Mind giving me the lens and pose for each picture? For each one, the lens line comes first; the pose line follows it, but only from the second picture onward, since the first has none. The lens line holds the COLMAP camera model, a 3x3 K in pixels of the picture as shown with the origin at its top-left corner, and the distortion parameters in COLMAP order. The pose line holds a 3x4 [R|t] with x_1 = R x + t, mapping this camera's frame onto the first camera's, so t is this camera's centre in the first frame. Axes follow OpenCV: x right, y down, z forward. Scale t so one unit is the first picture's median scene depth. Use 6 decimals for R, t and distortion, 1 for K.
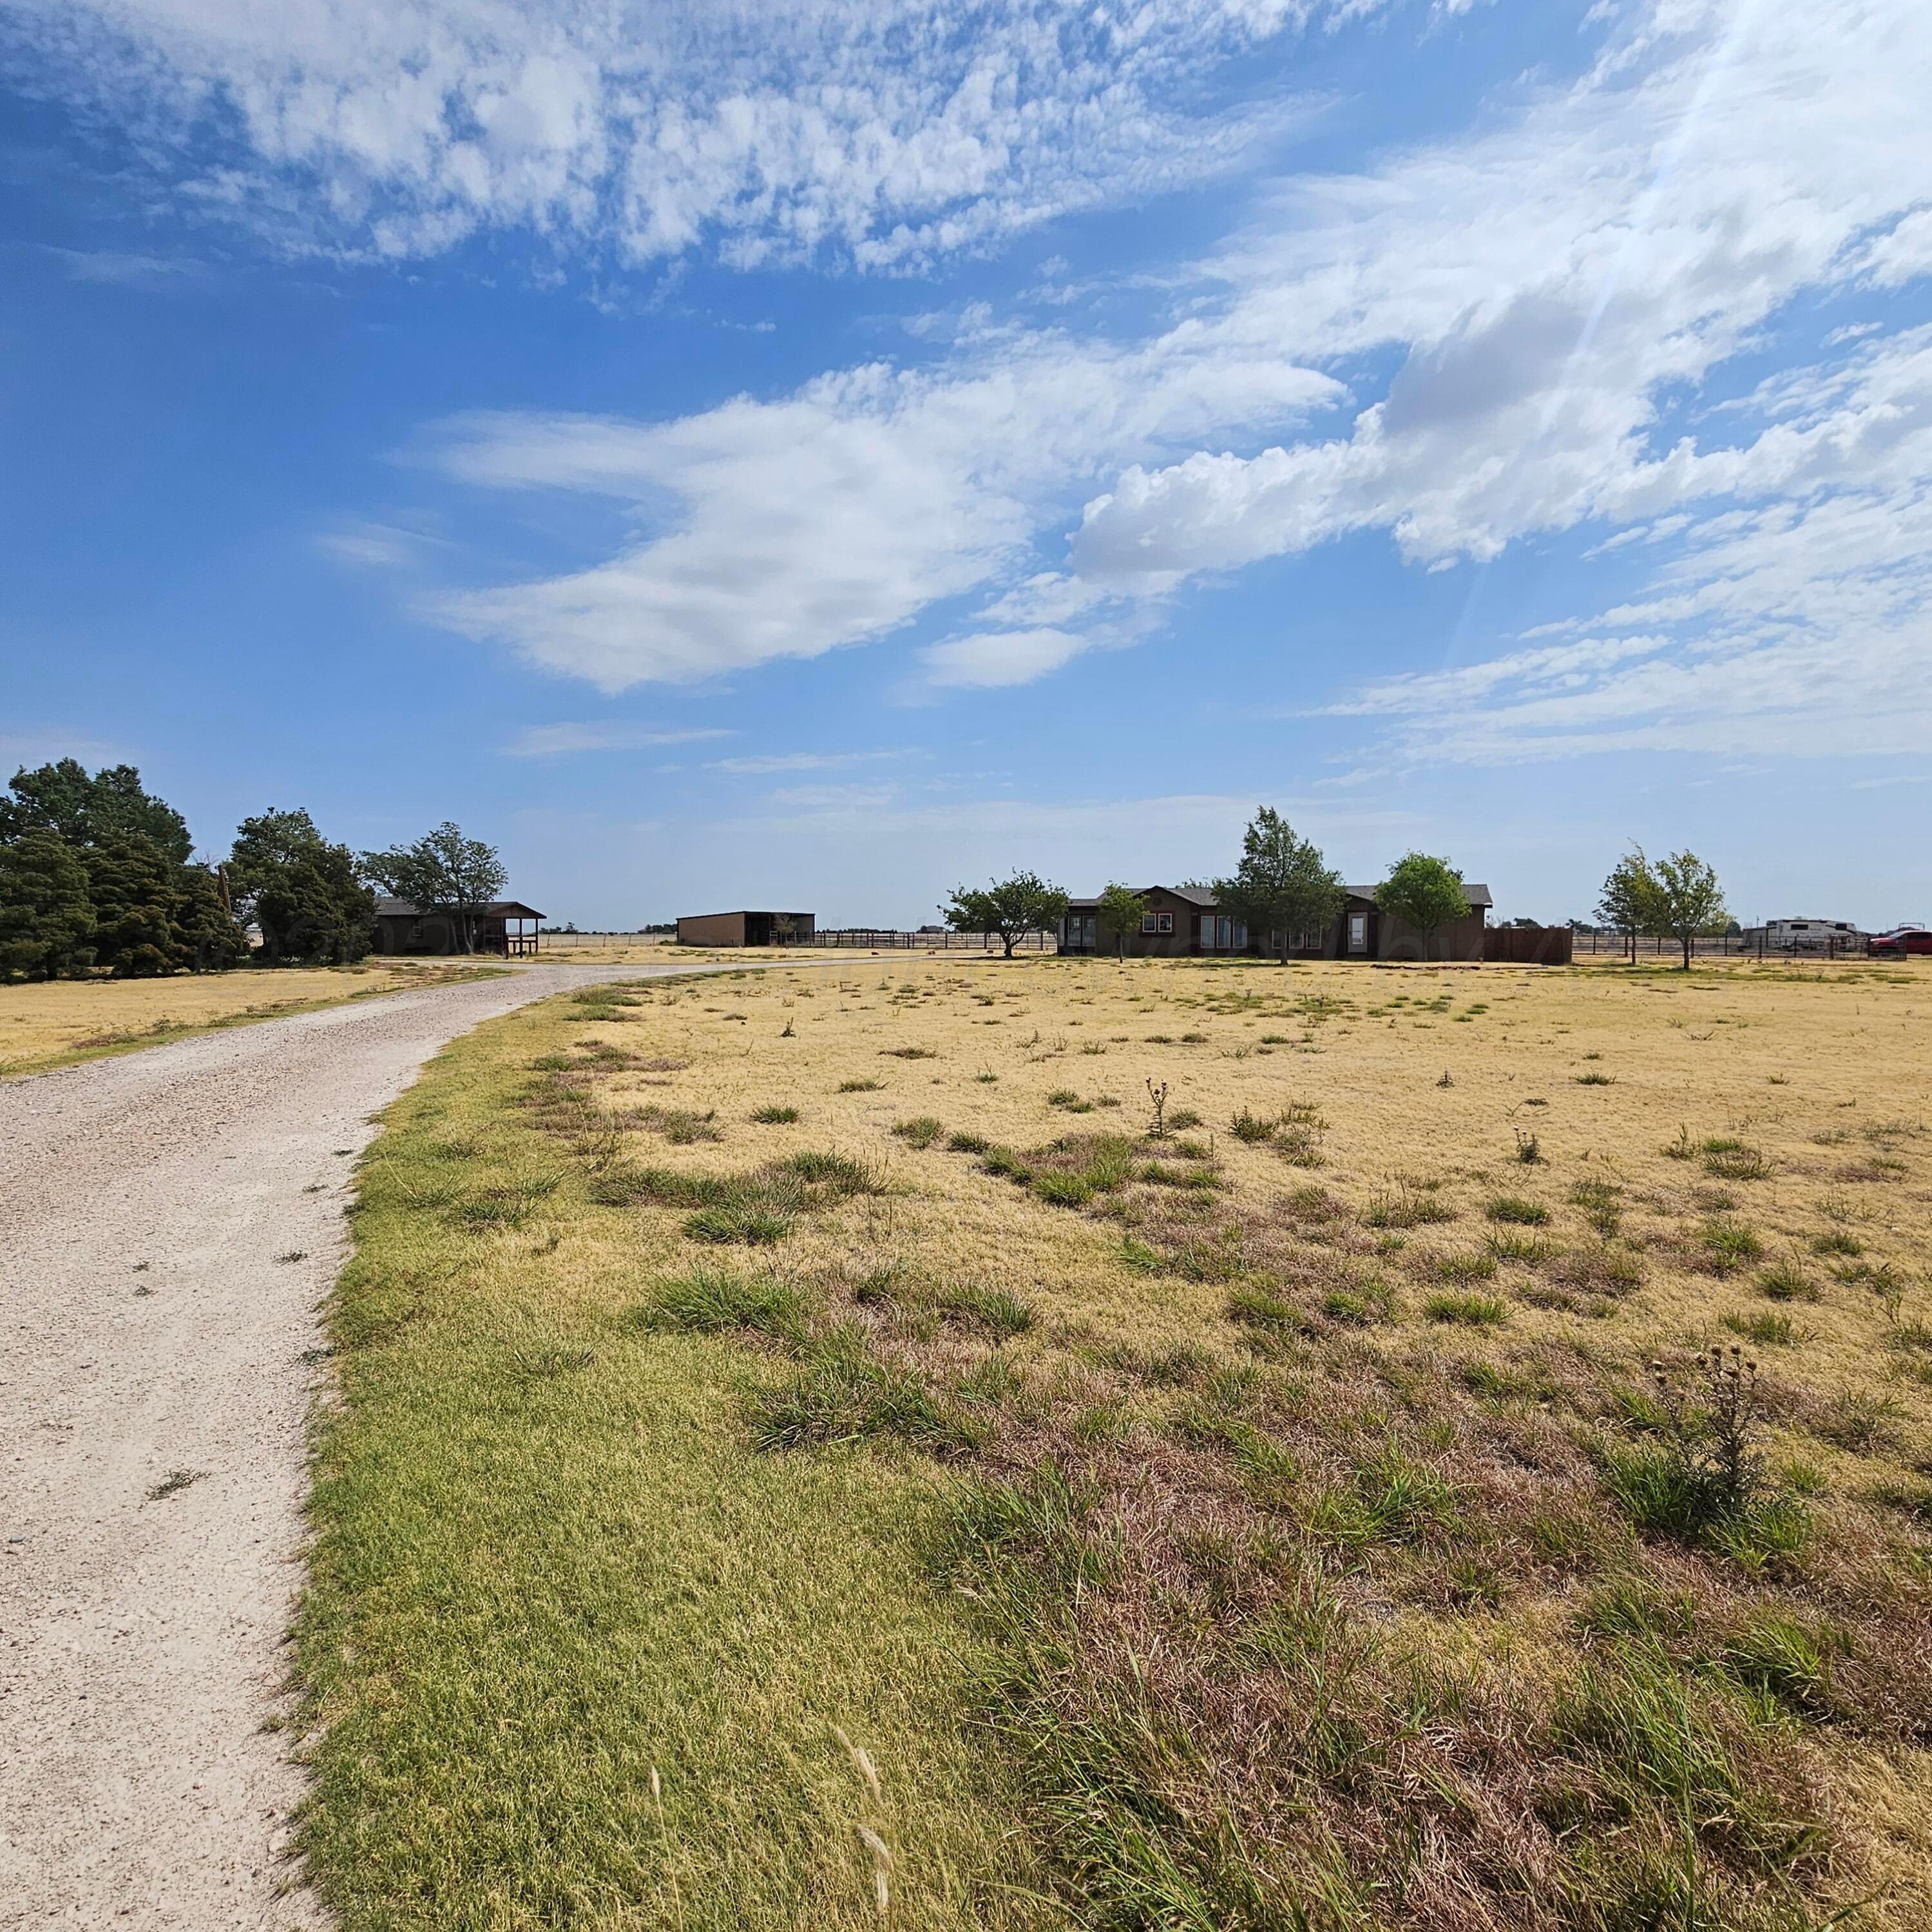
lens RADIAL K [[1058.6, 0, 965.6], [0, 1058.6, 962.8], [0, 0, 1]] dist [-0.005453, -0.003290]
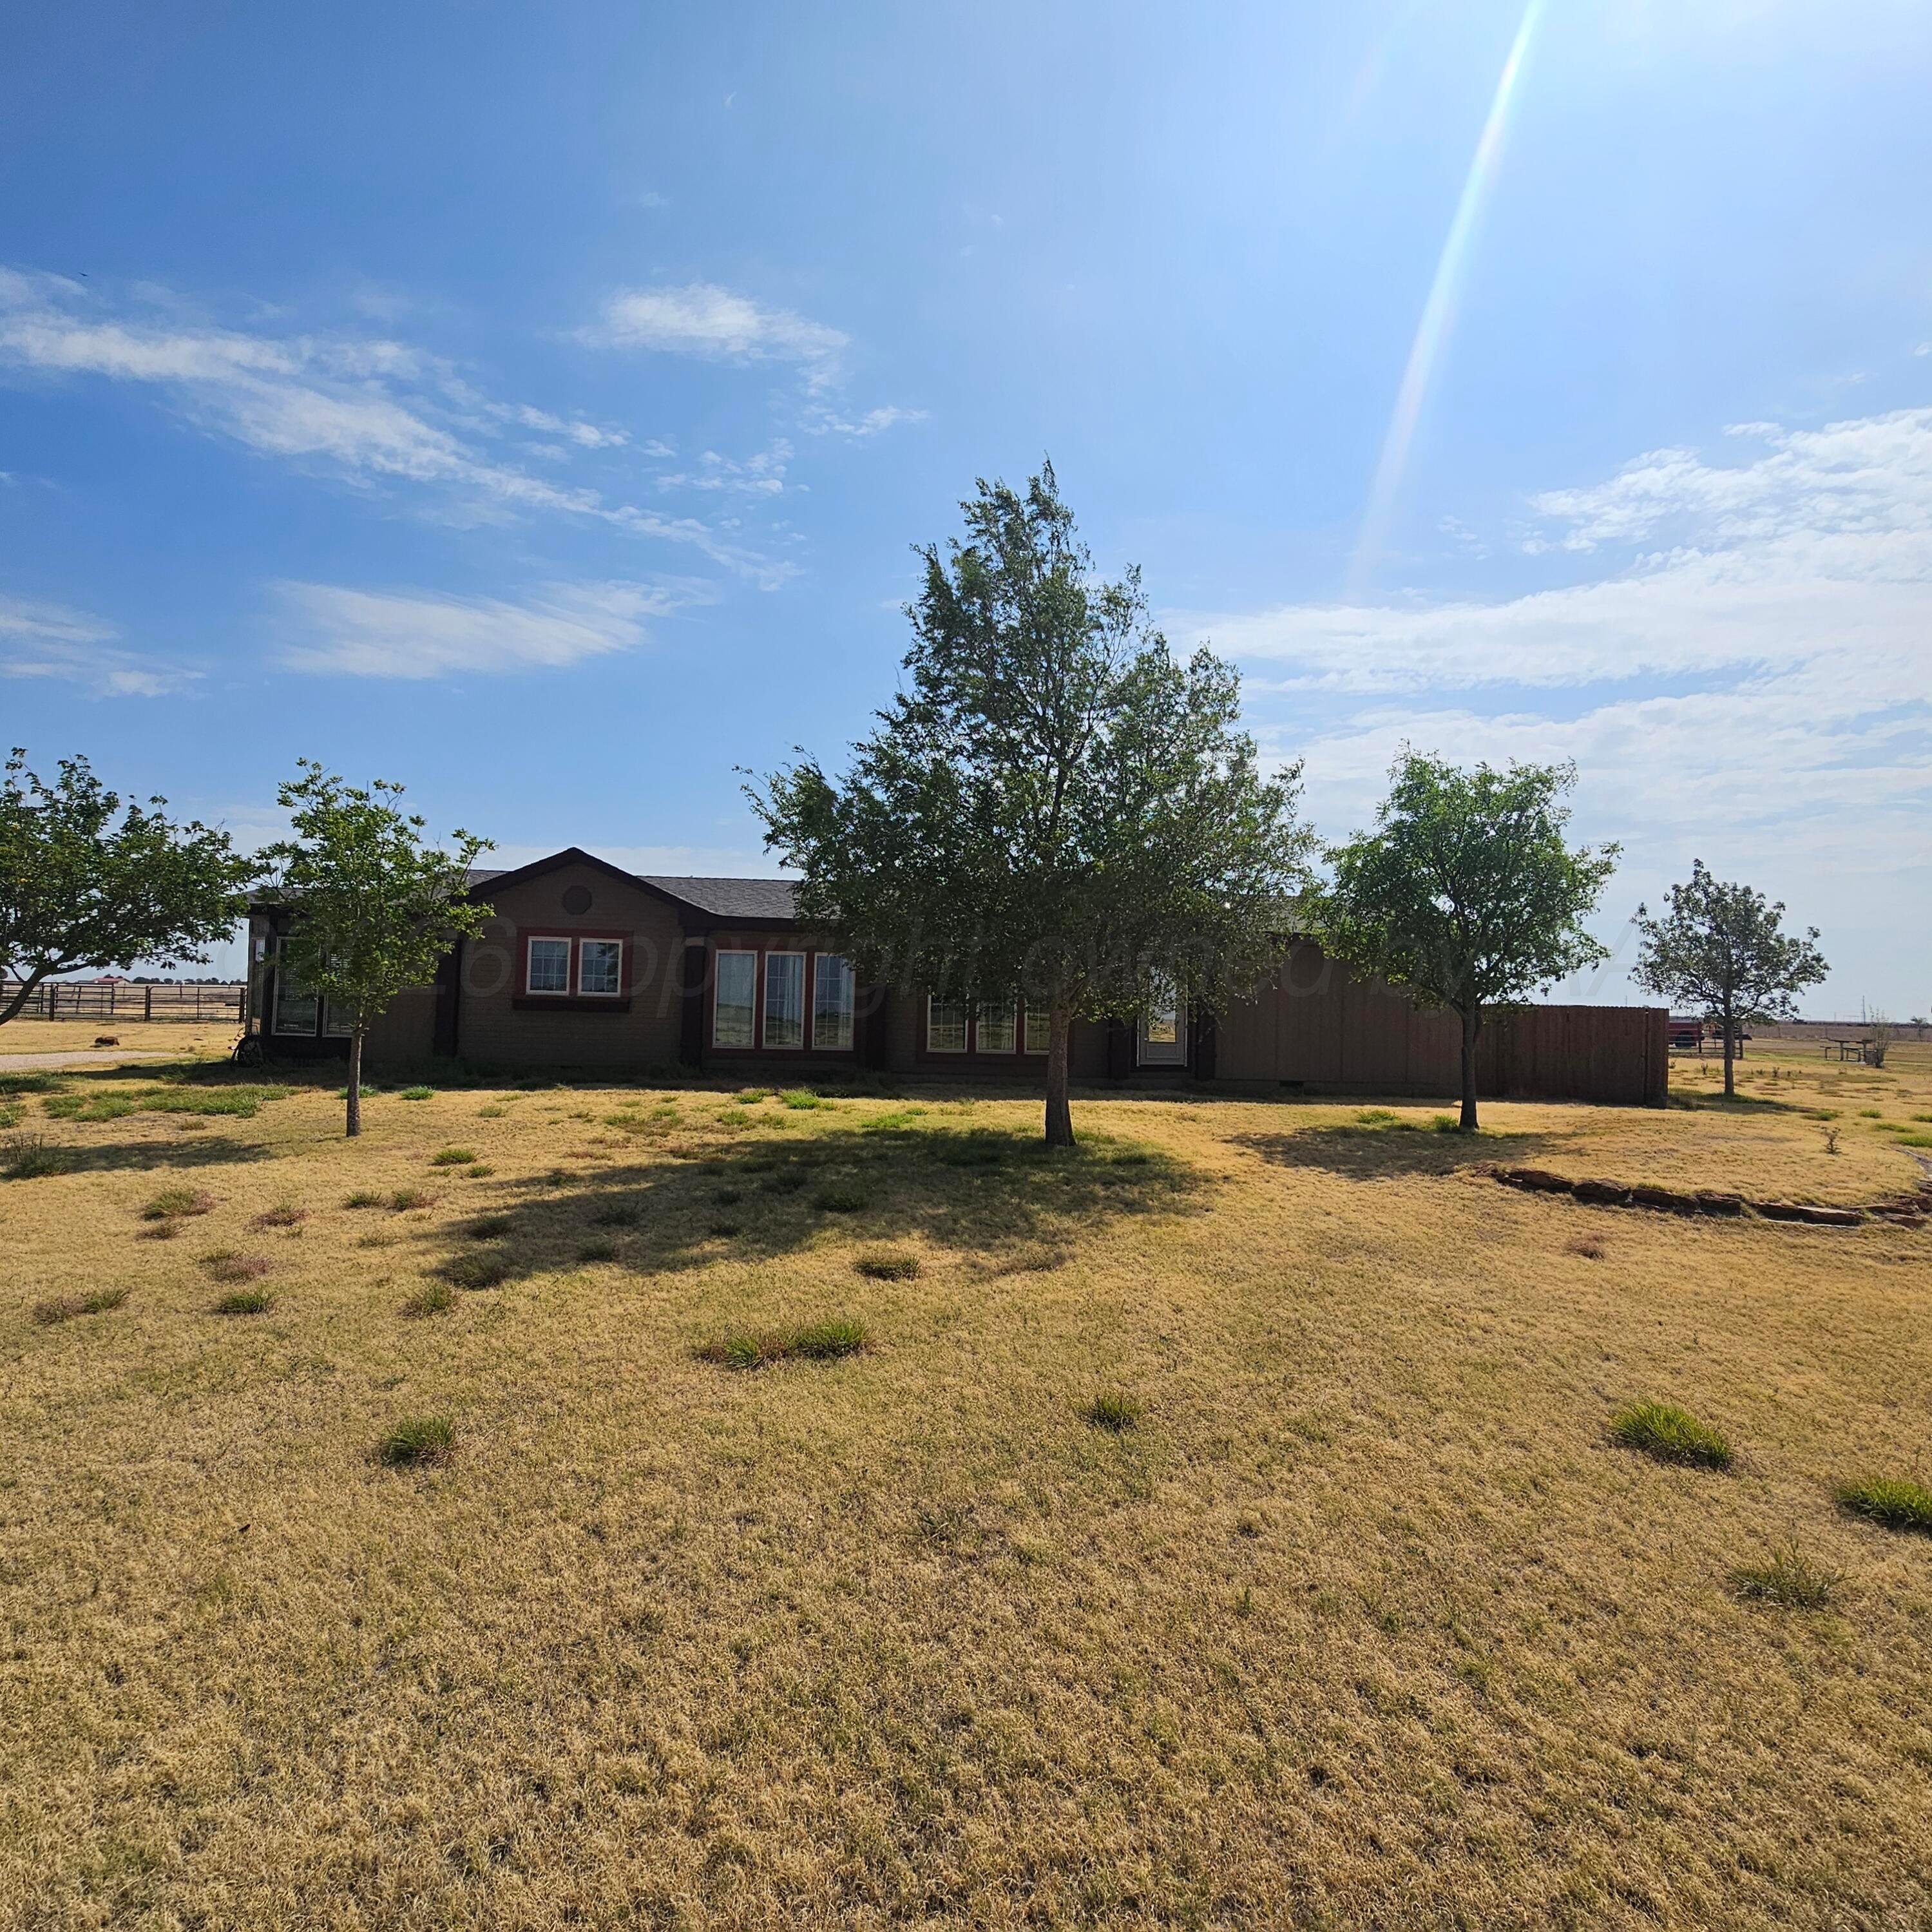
lens RADIAL K [[1058.6, 0, 976.4], [0, 1058.6, 970.7], [0, 0, 1]] dist [-0.005453, -0.003290]
pose [[0.887227, 0.031764, 0.460238, 0.162779], [-0.007011, 0.998440, -0.055393, -0.023060], [-0.461280, 0.045920, 0.886066, 0.752594]]
